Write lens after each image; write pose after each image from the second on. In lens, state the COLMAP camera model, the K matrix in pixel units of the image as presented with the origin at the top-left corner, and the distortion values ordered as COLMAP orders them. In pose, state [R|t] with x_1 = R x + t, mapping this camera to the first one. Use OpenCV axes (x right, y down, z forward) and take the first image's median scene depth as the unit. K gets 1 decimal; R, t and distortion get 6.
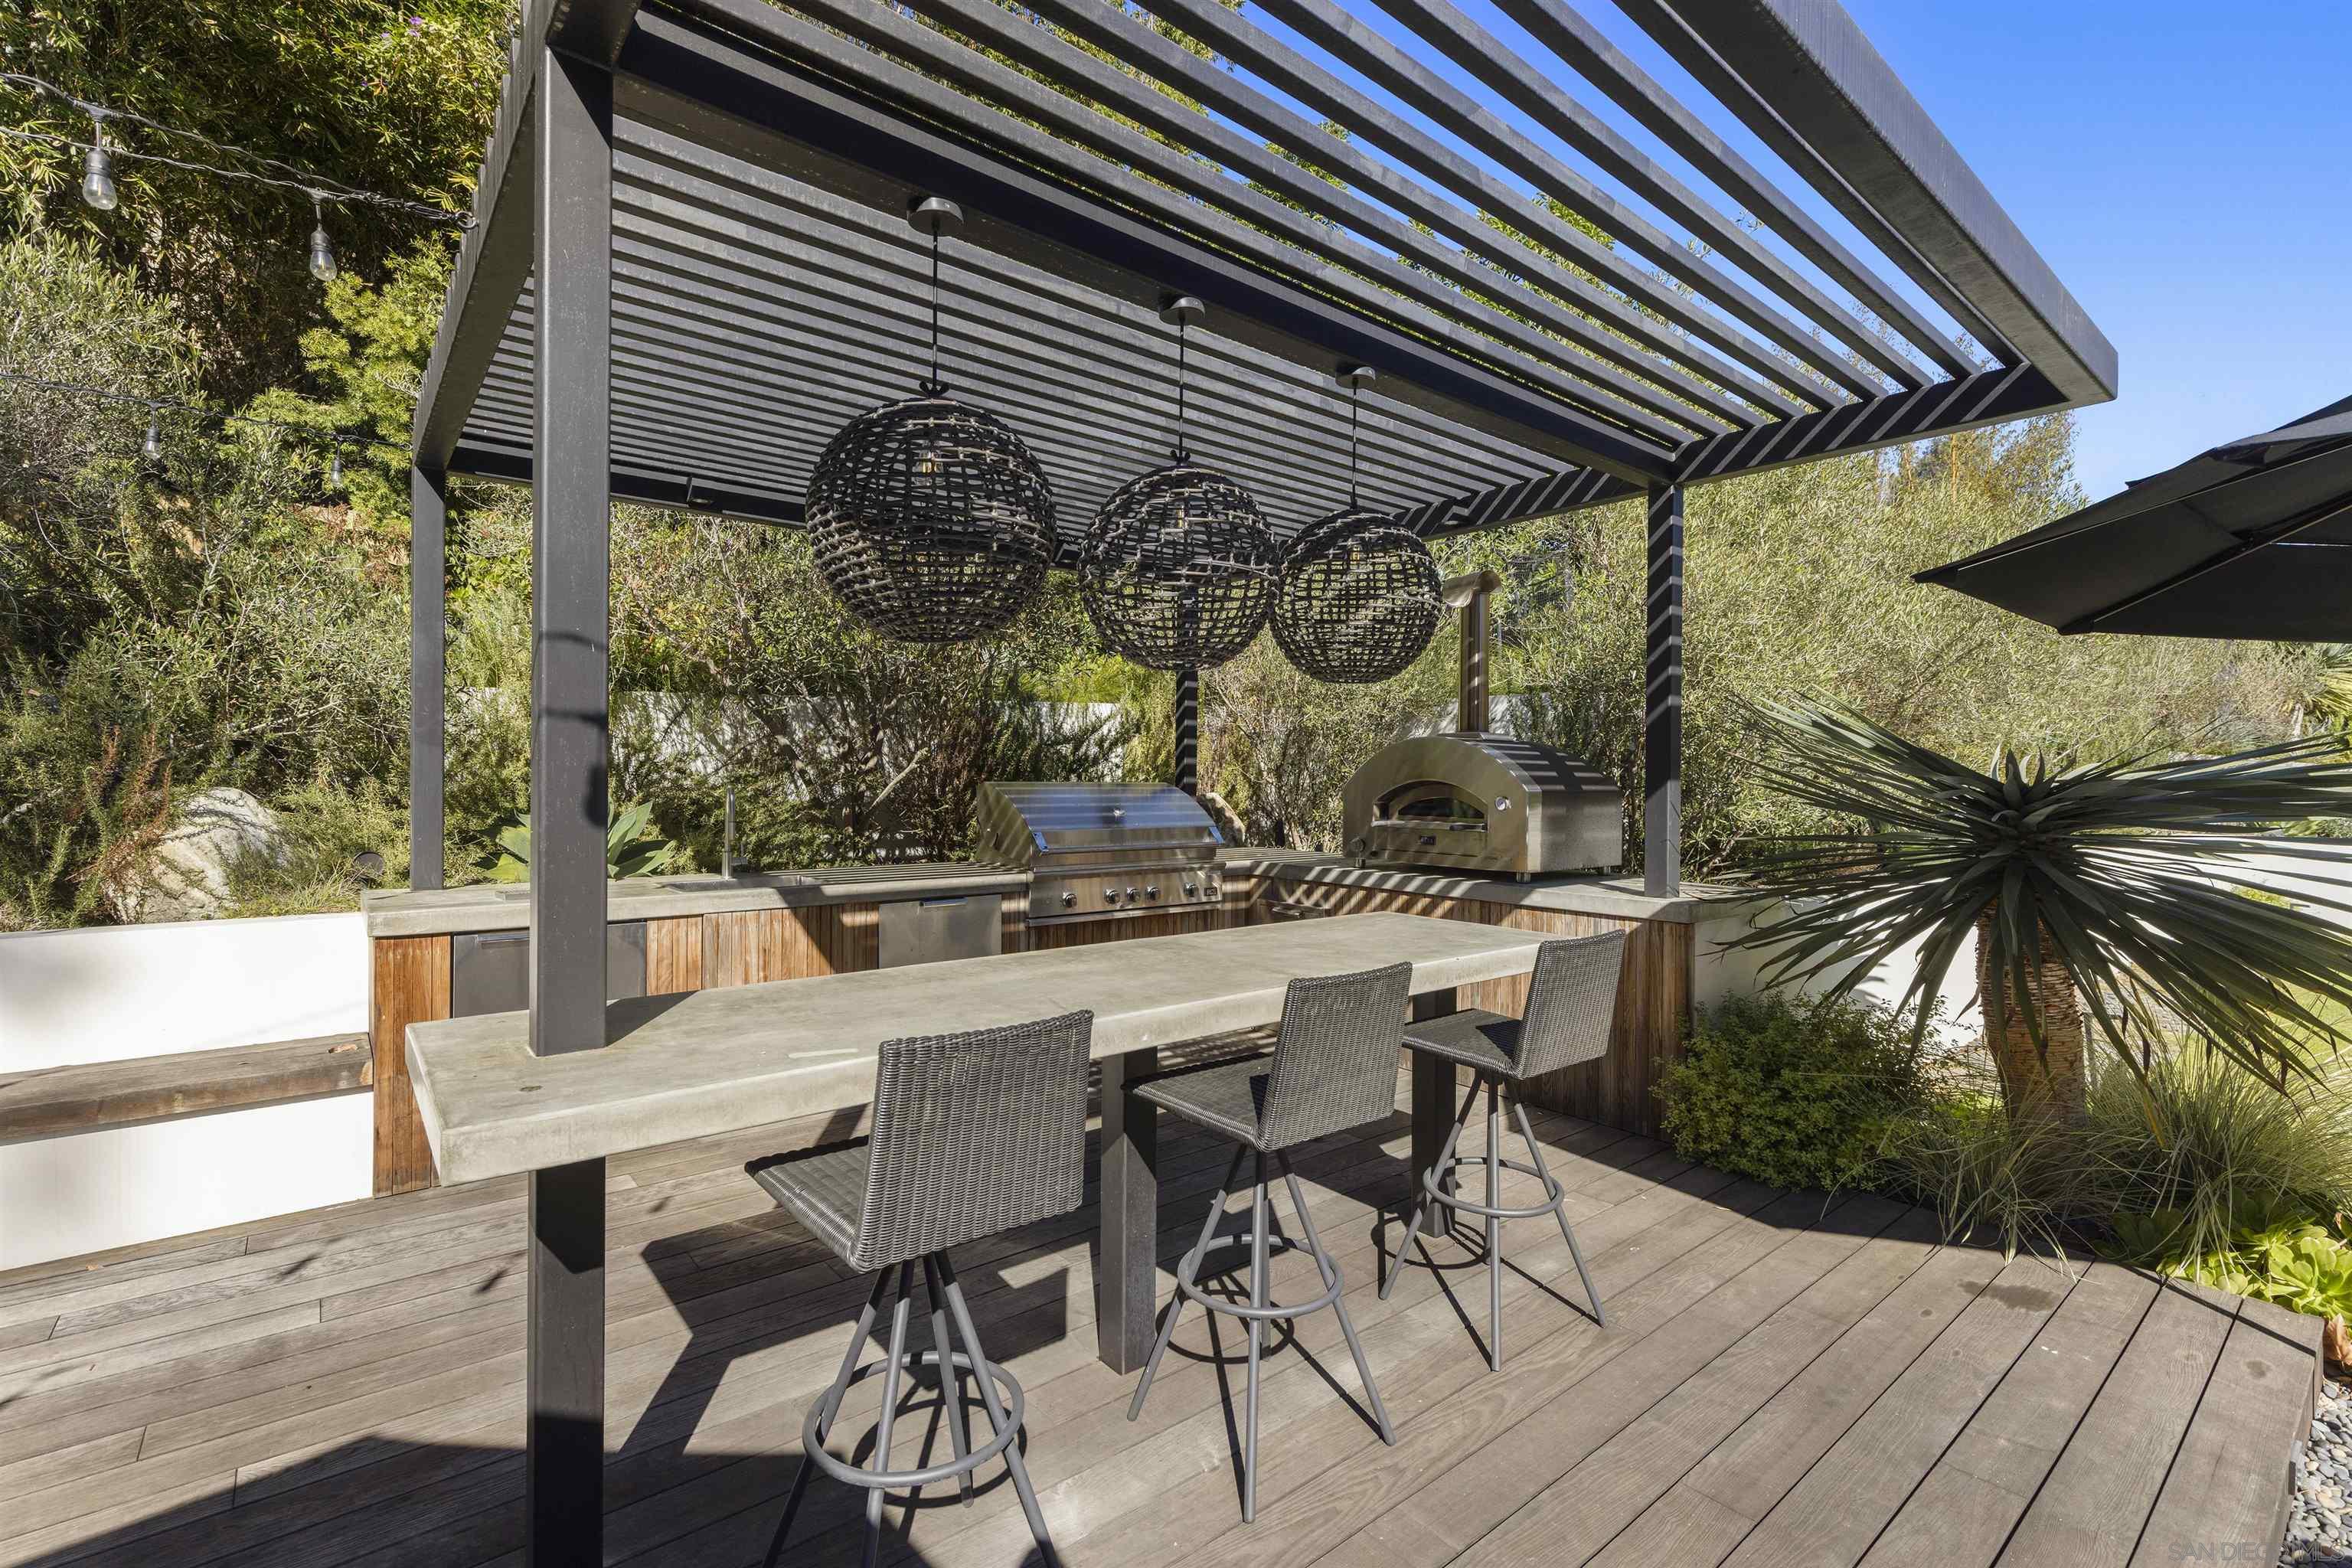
lens RADIAL K [[1056.6, 0, 1185.4], [0, 1056.6, 782.1], [0, 0, 1]] dist [0.013890, -0.000529]
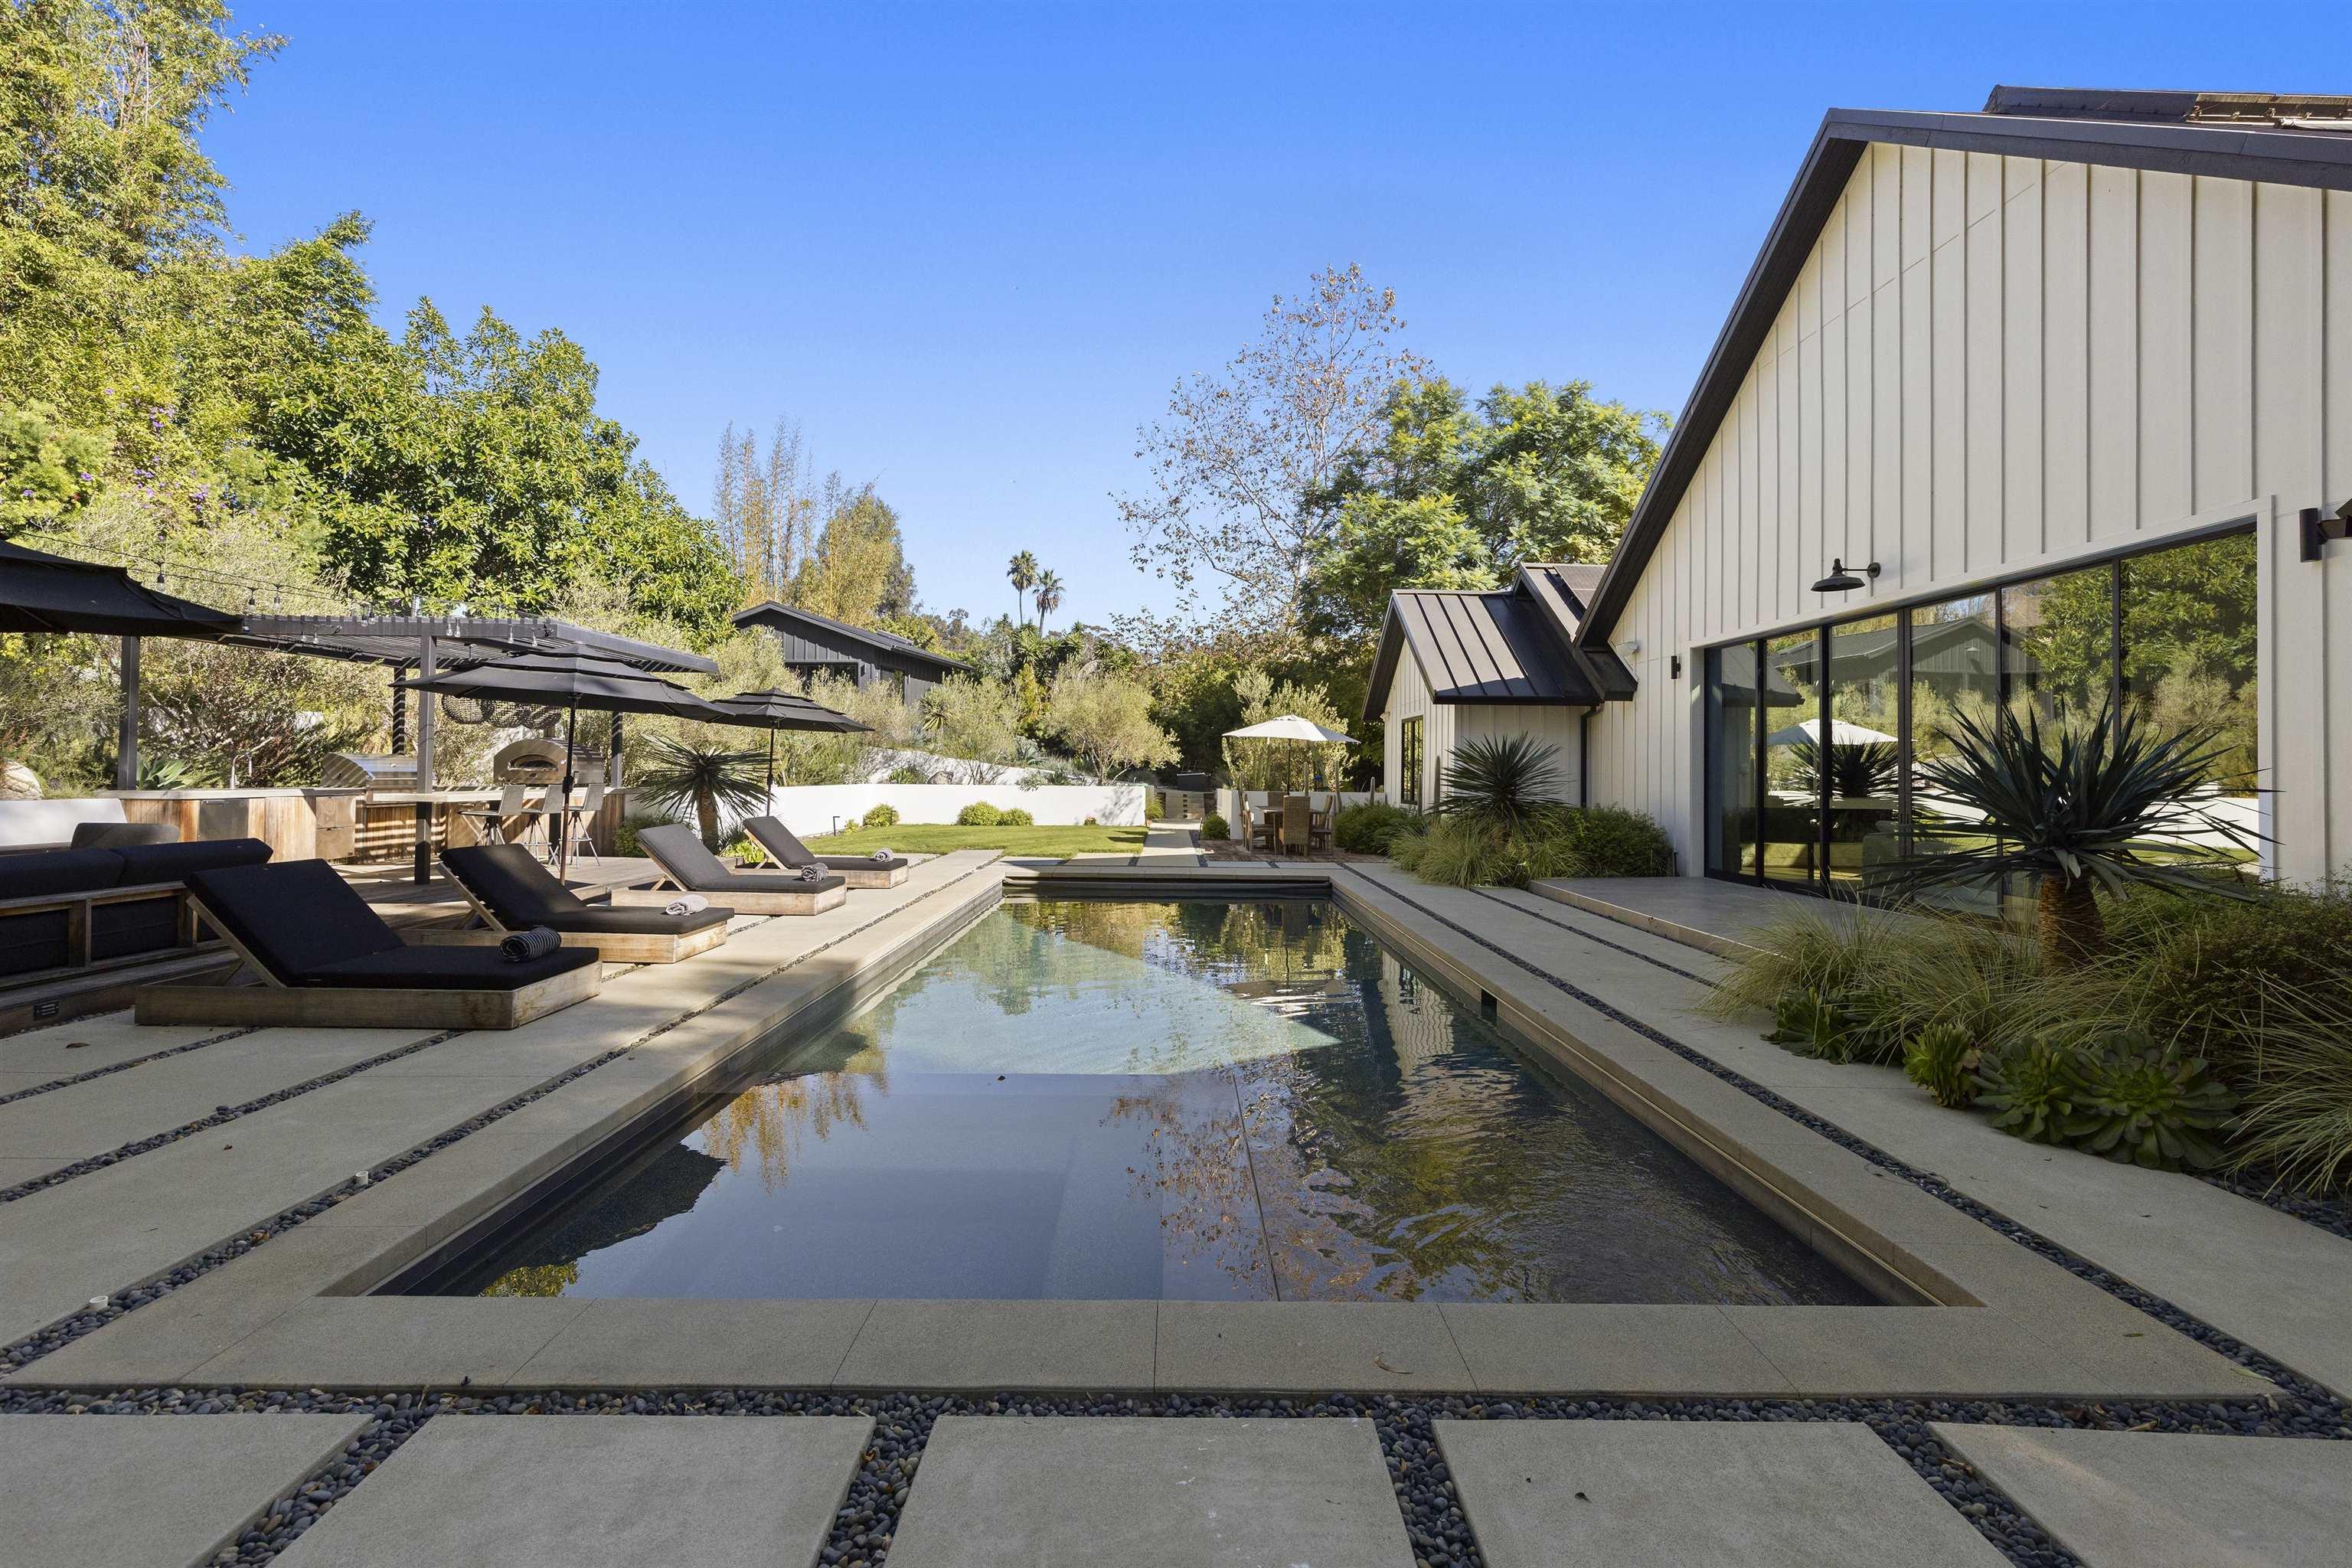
lens RADIAL K [[1066.2, 0, 1182.8], [0, 1066.2, 754.7], [0, 0, 1]] dist [0.004116, 0.000671]
pose [[0.633734, 0.006652, 0.773522, -0.888673], [-0.003392, 0.999977, -0.005820, 0.013005], [-0.773543, 0.001065, 0.633742, -2.184994]]
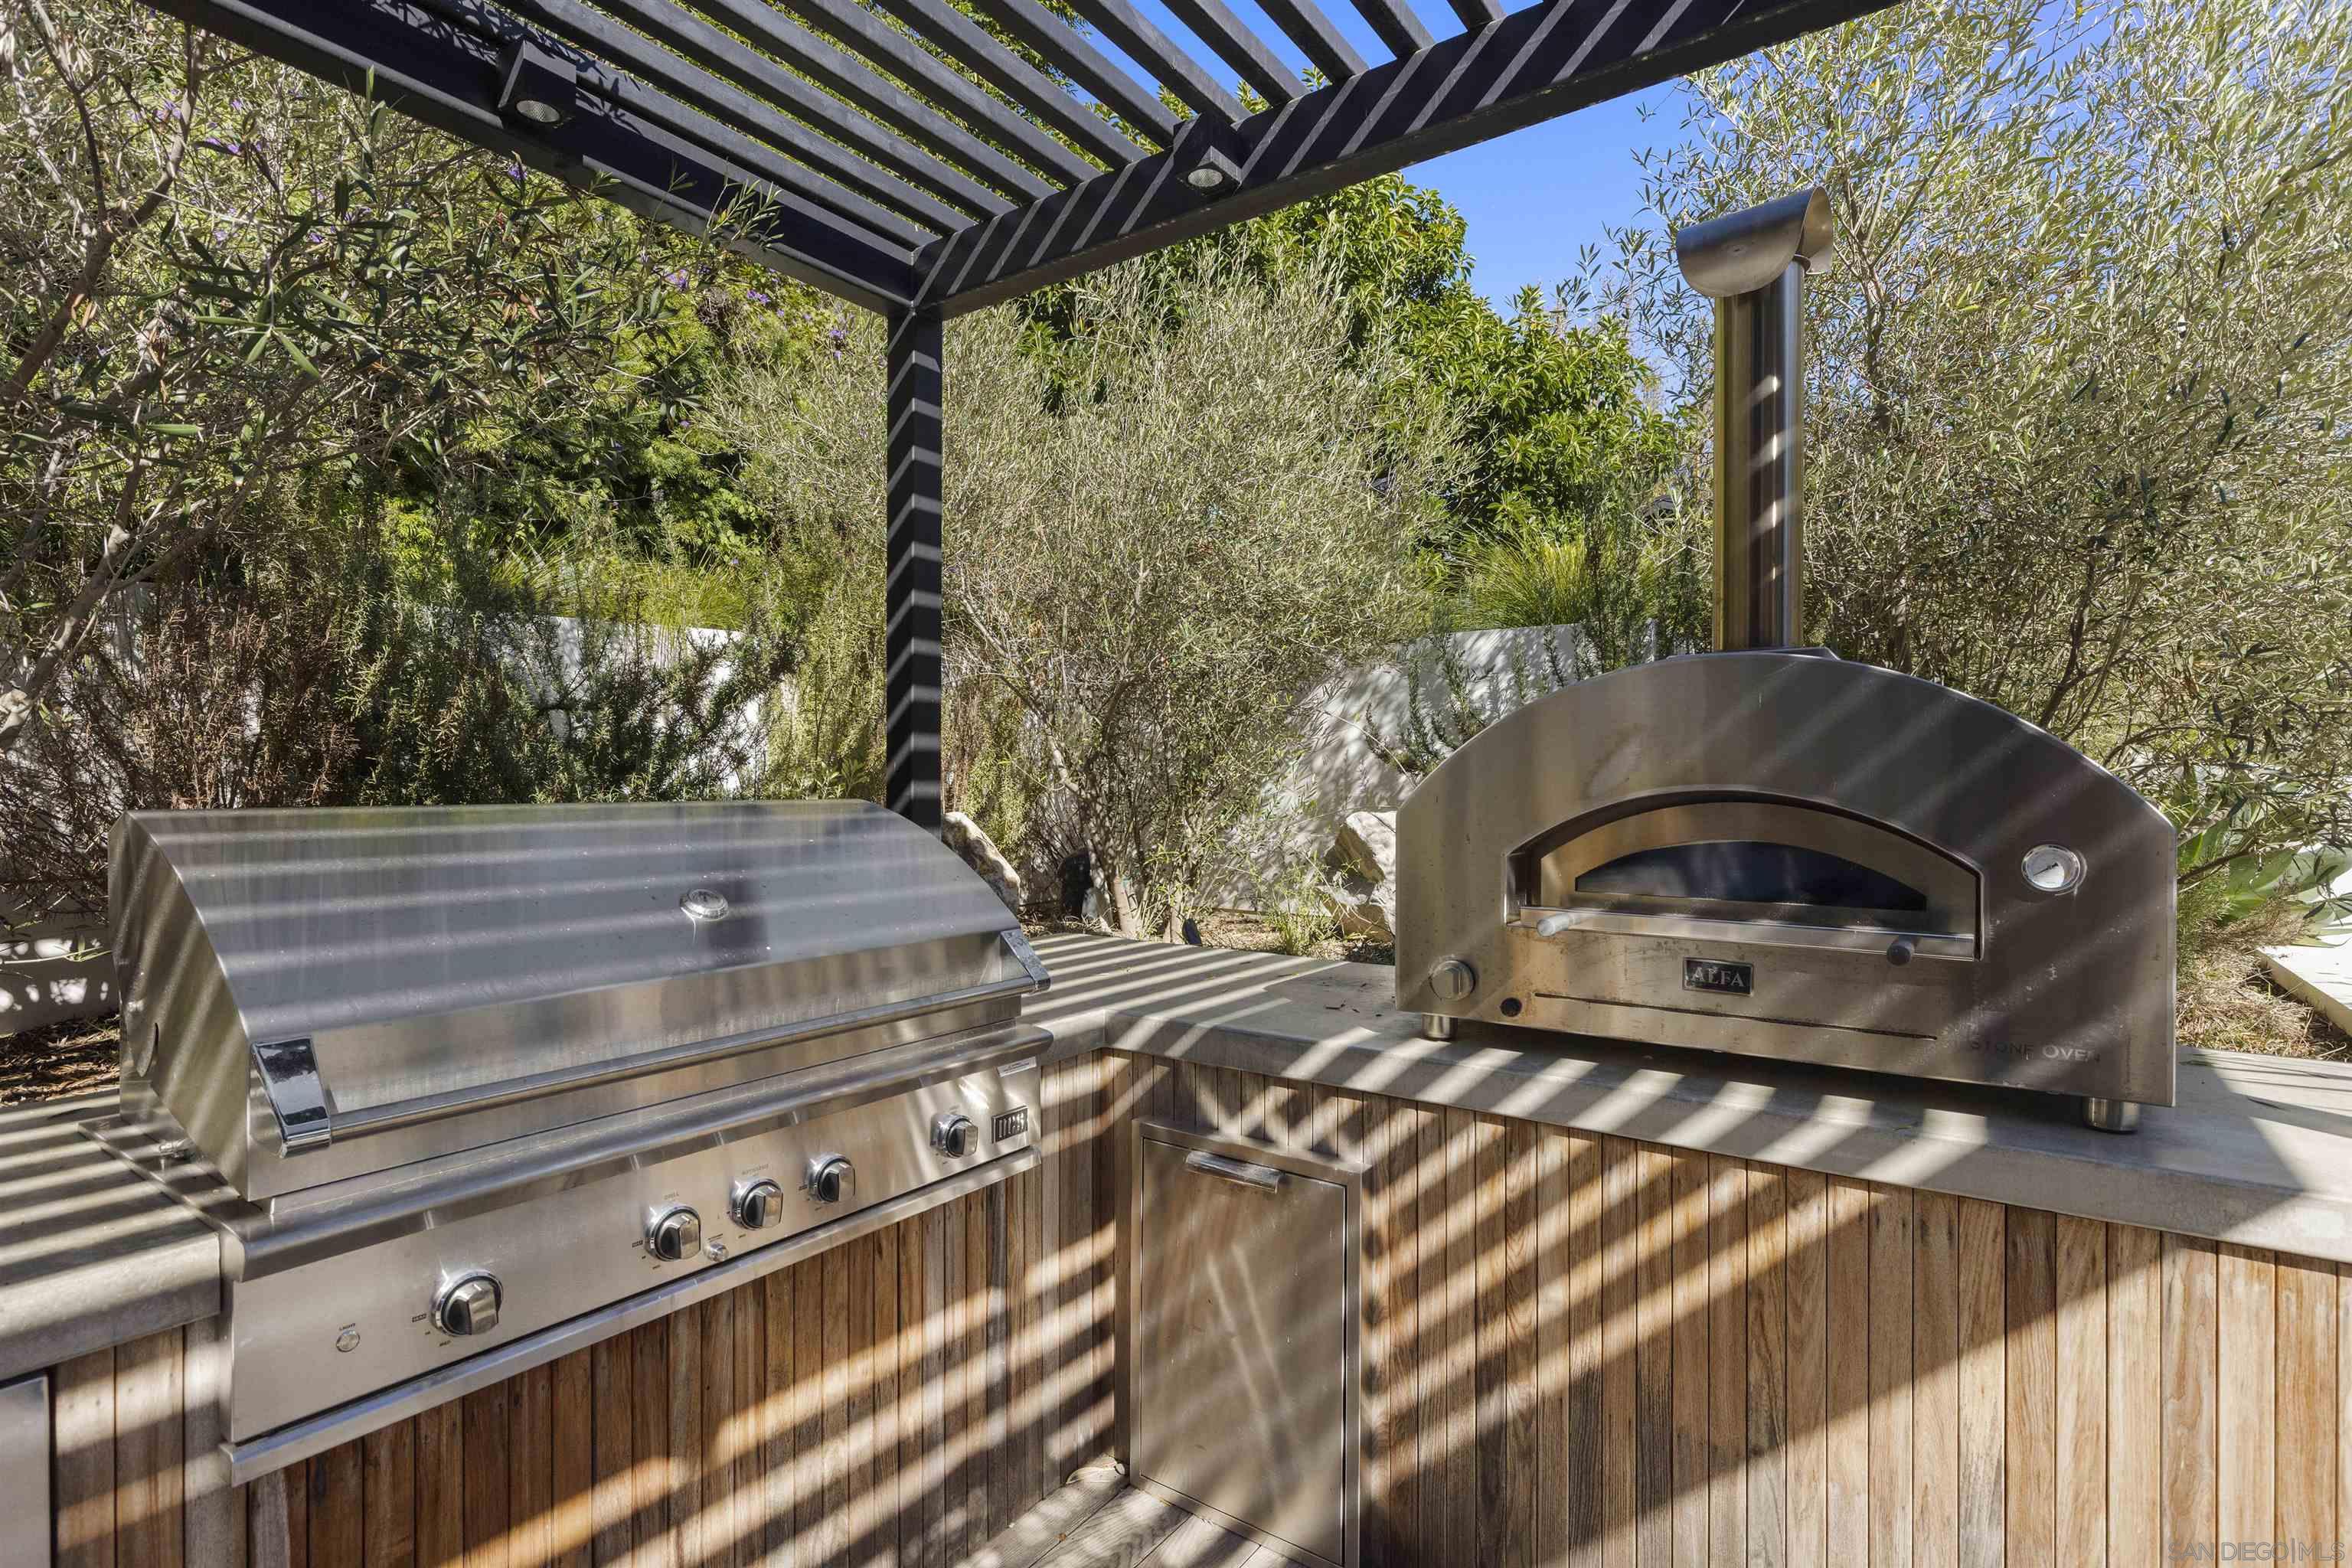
lens RADIAL K [[1152.1, 0, 1188.7], [0, 1152.1, 786.7], [0, 0, 1]] dist [-0.003992, -0.000244]
pose [[0.965258, -0.011826, 0.261031, -0.016350], [0.010629, 0.999926, 0.005997, -0.005987], [-0.261082, -0.003014, 0.965312, 0.693546]]
